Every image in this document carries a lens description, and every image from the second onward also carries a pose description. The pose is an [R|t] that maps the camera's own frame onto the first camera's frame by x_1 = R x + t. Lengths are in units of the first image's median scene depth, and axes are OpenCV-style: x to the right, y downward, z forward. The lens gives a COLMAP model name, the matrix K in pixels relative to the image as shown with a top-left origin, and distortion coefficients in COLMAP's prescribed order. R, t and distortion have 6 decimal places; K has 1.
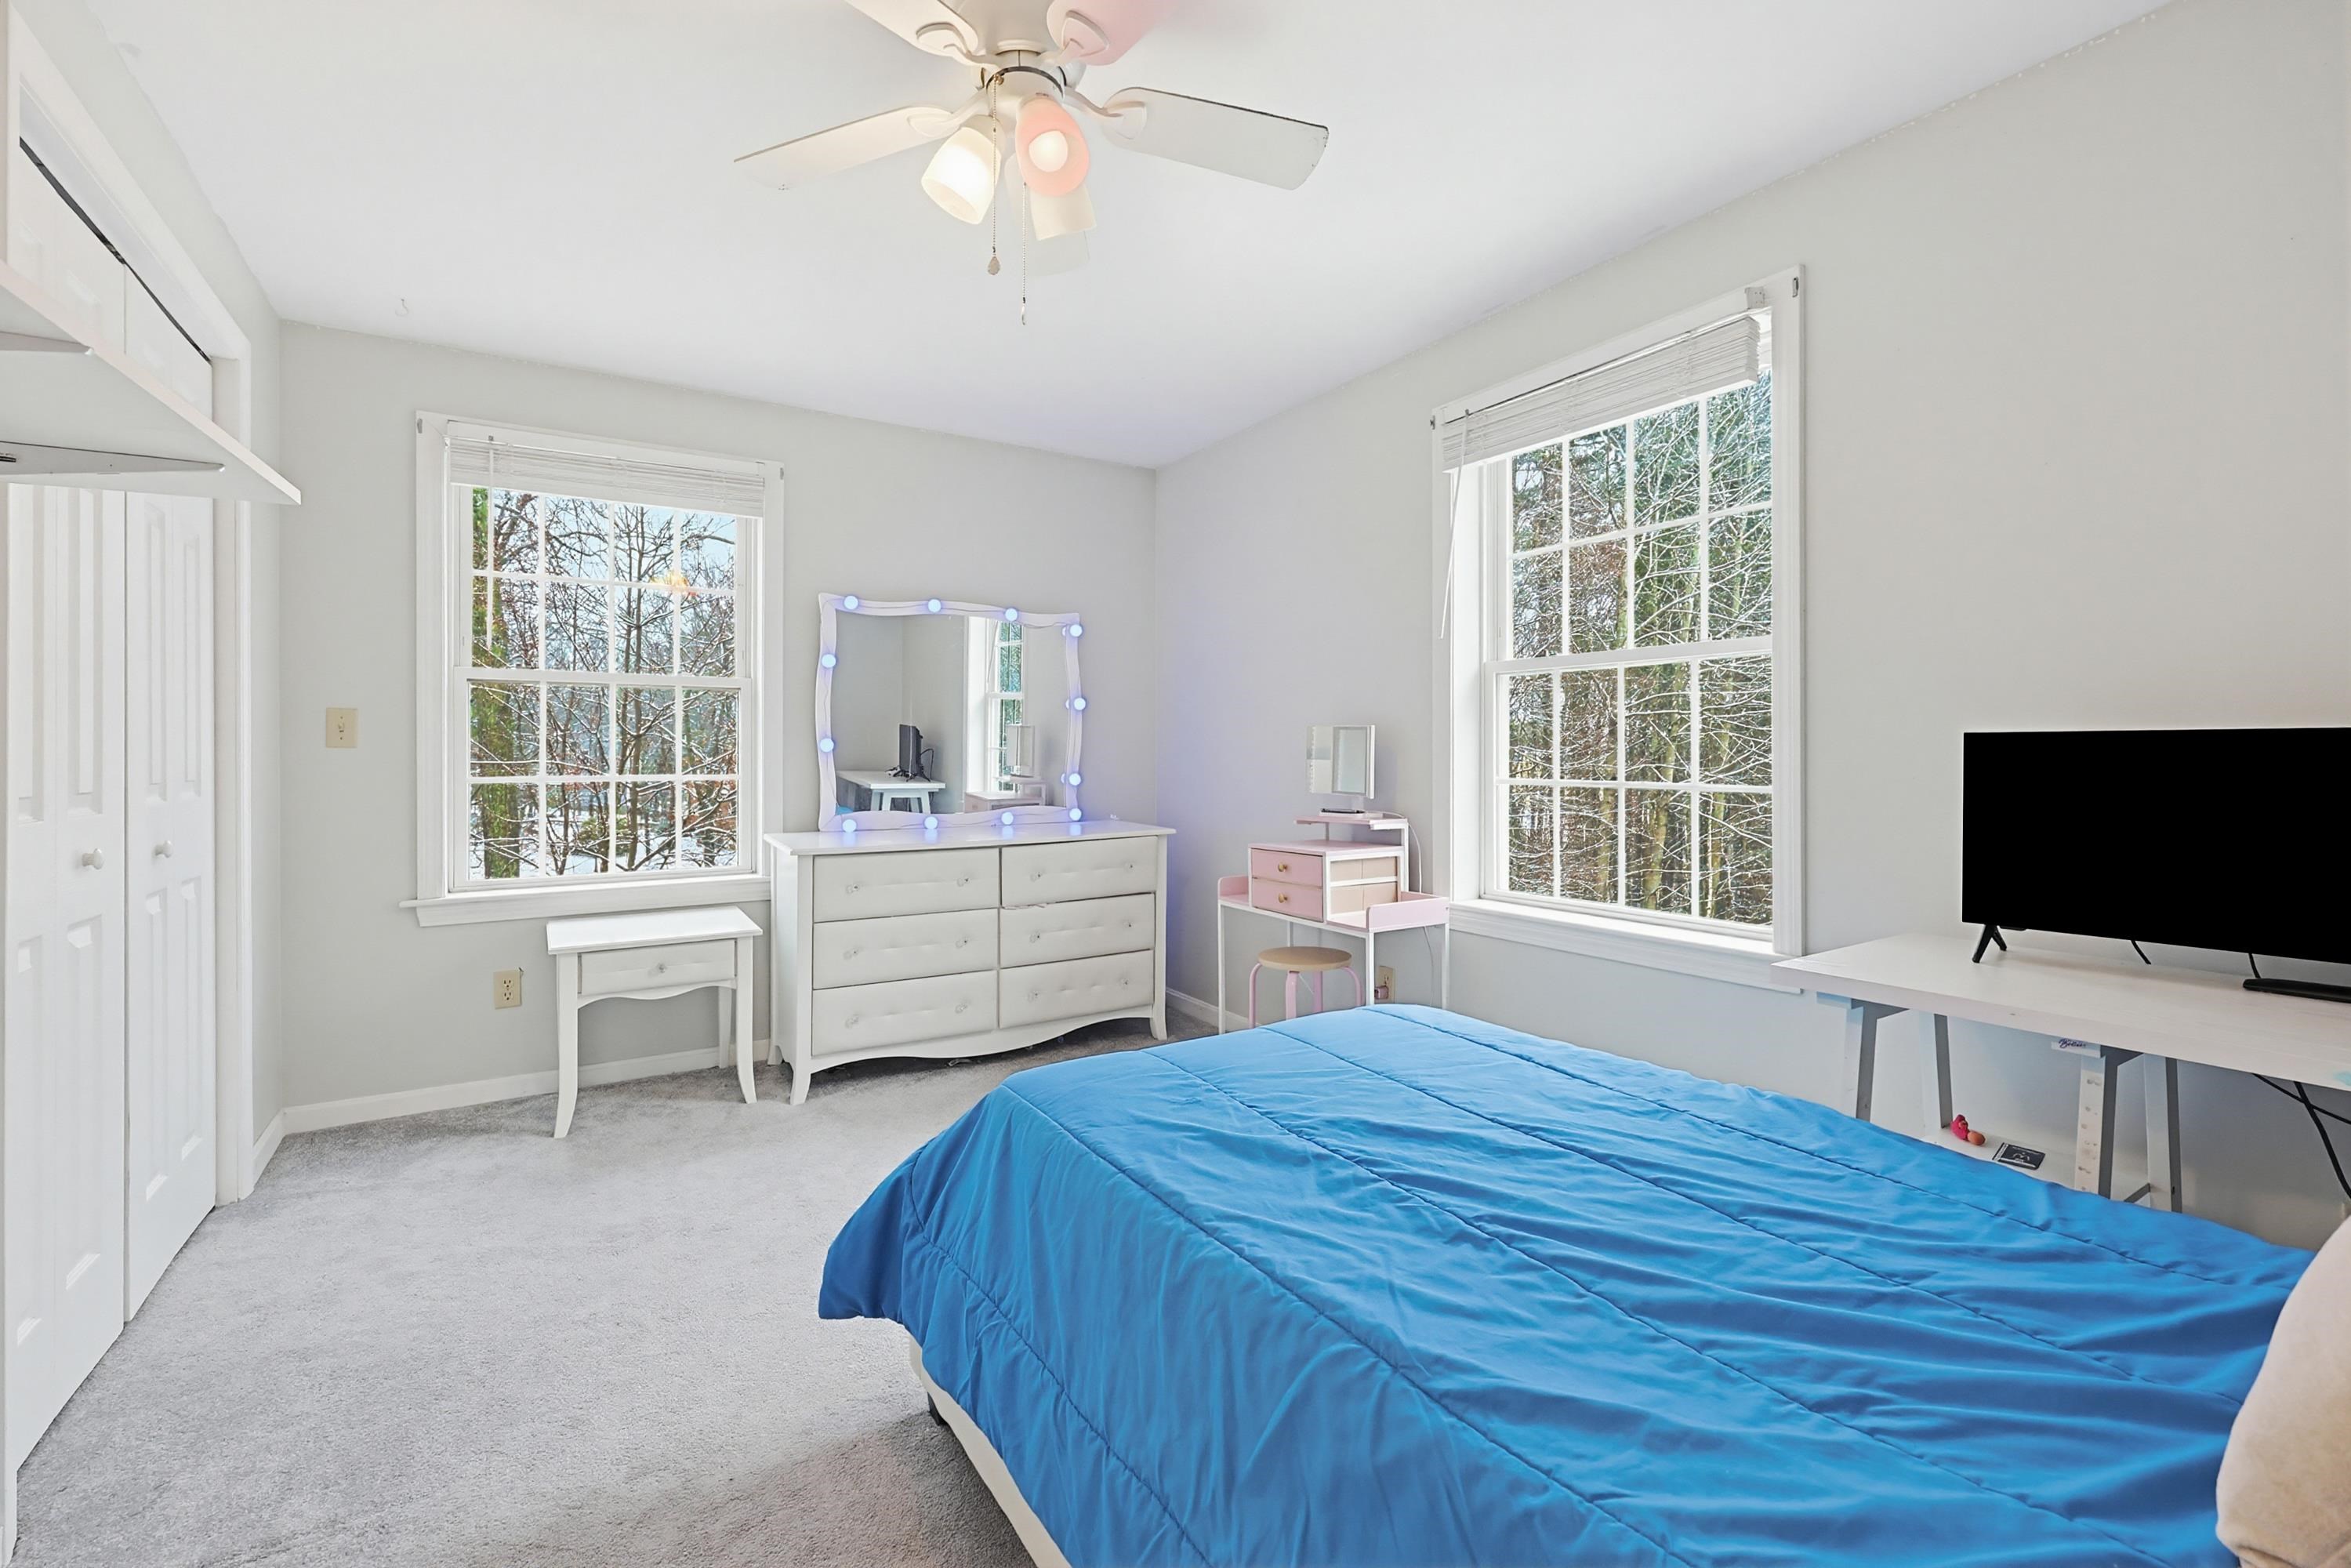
lens RADIAL K [[994.8, 0, 1175.5], [0, 994.8, 784.0], [0, 0, 1]] dist [-0.000376, -0.000143]
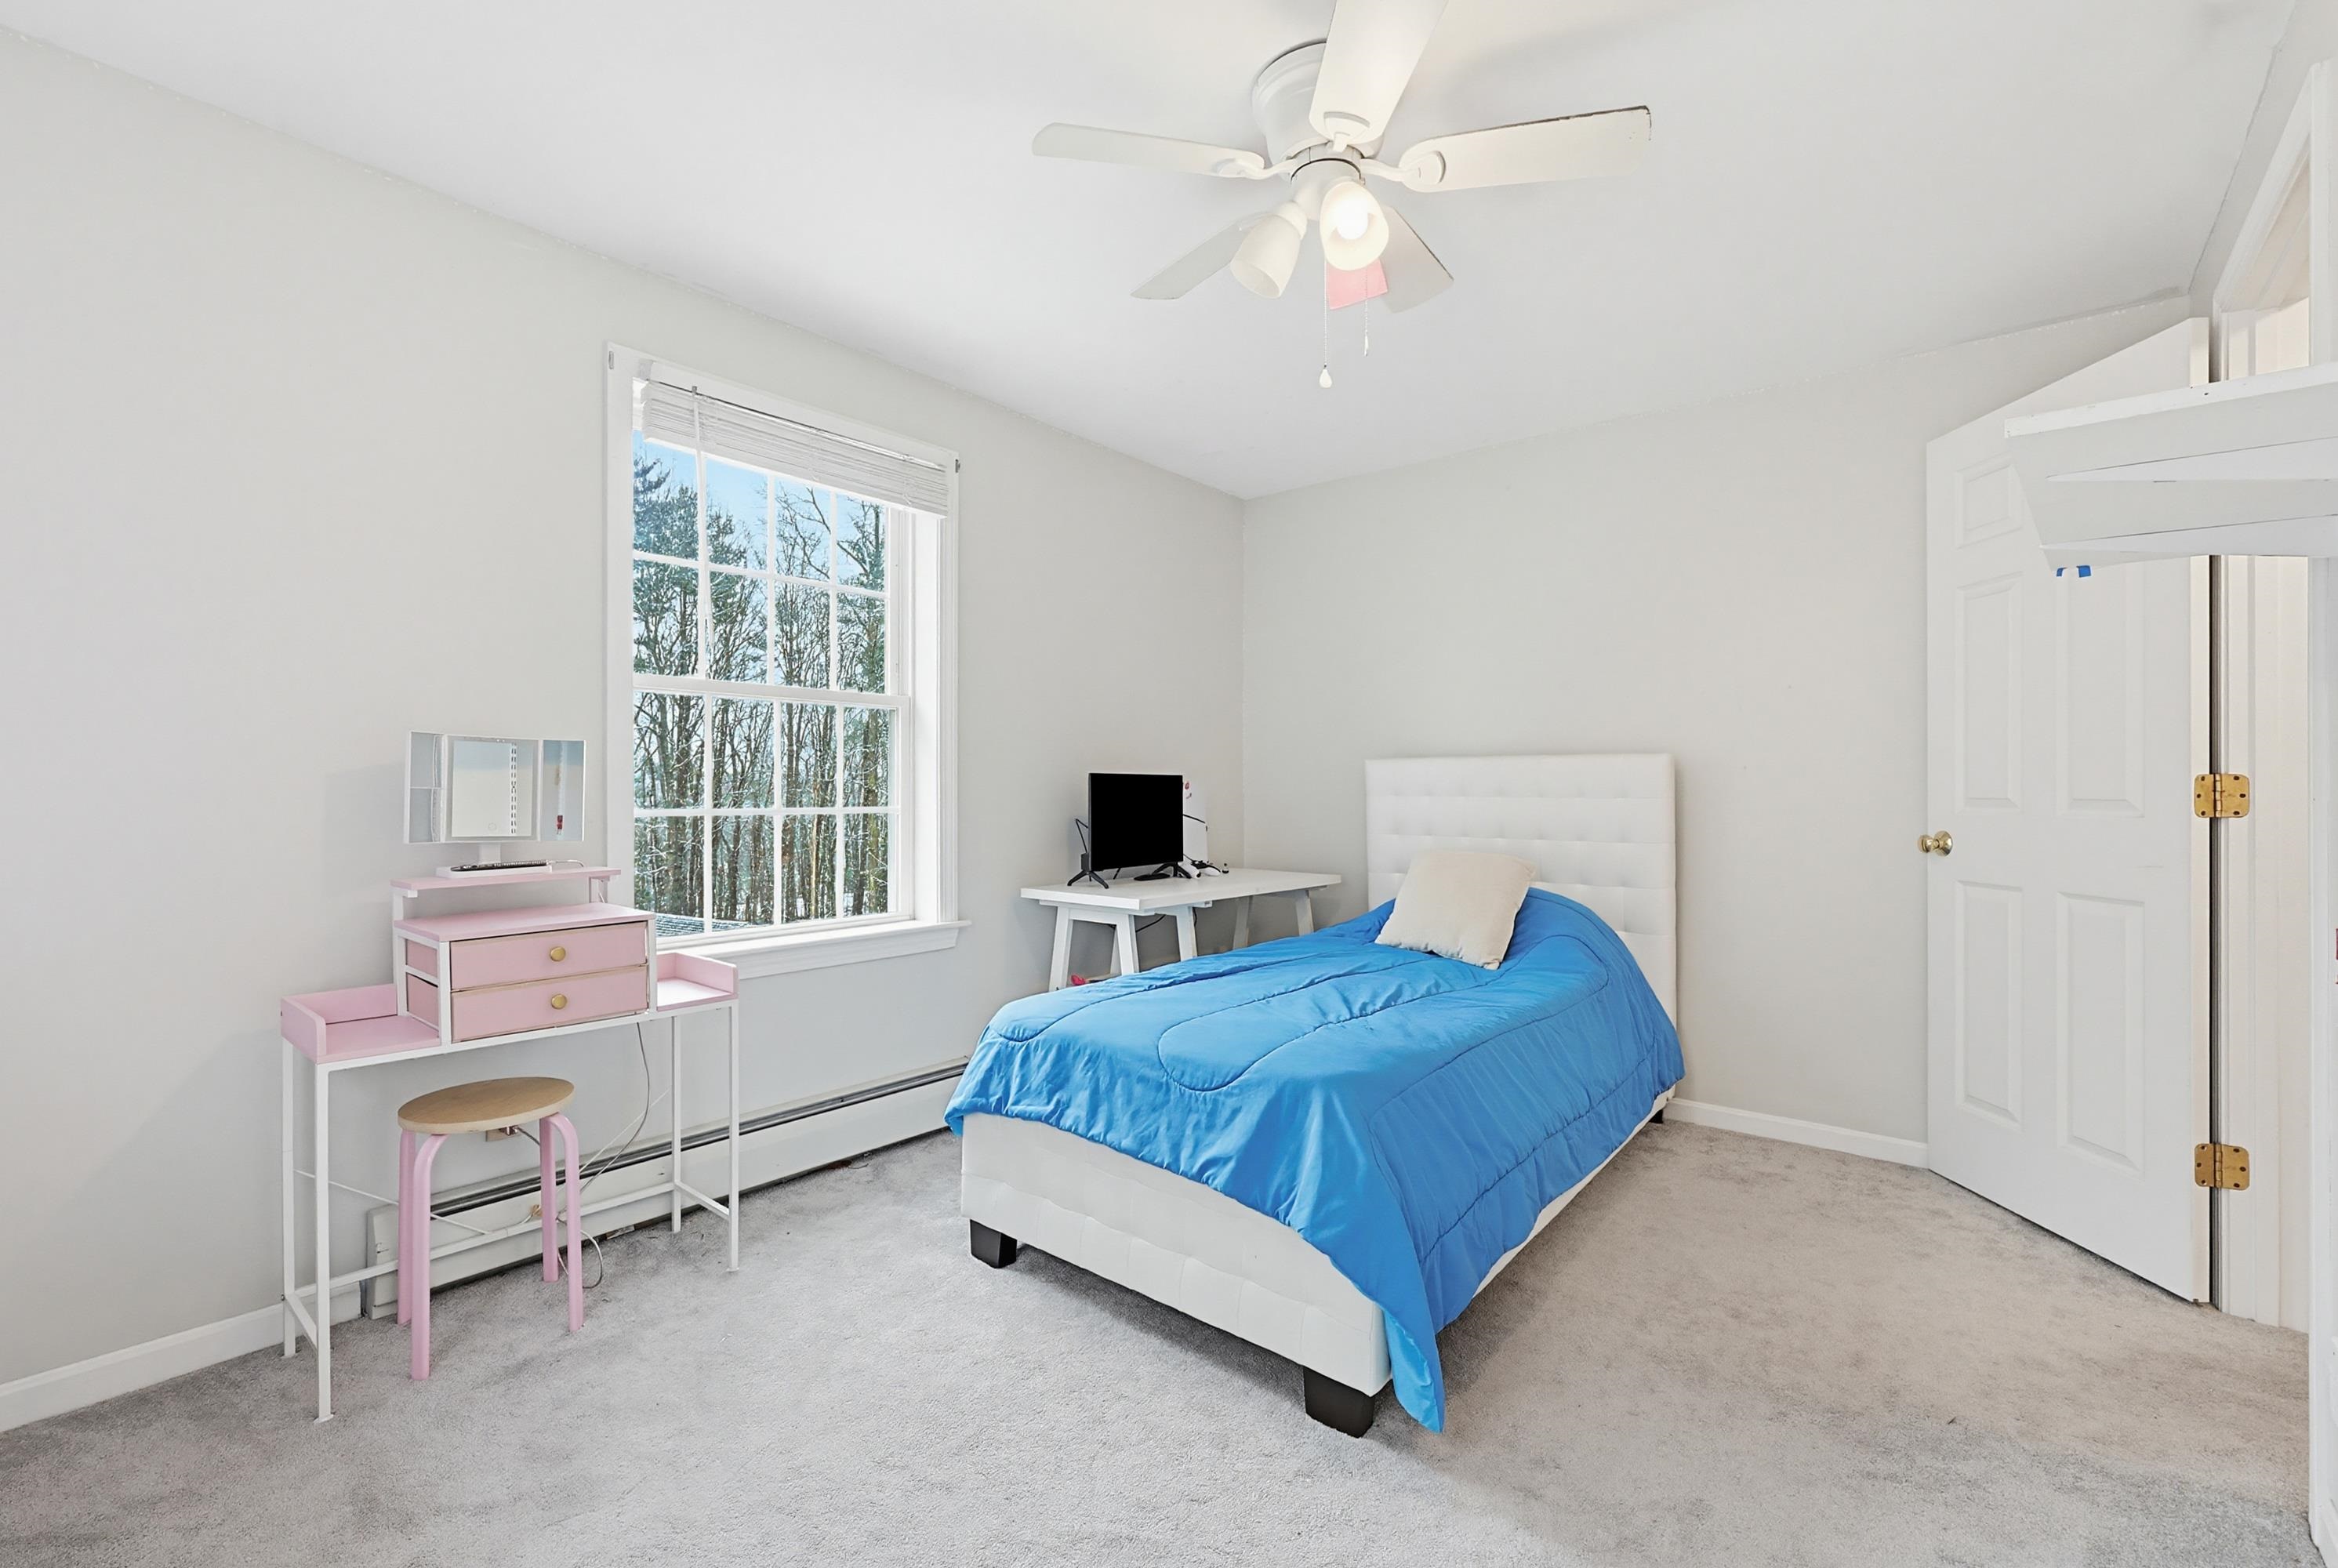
lens RADIAL K [[989.2, 0, 1169.0], [0, 989.2, 784.0], [0, 0, 1]] dist [-0.000376, -0.000143]
pose [[-0.306939, -0.001710, 0.951728, -0.681148], [0.017723, 0.999815, 0.007512, -0.026828], [-0.951564, 0.019173, -0.306851, 0.898549]]
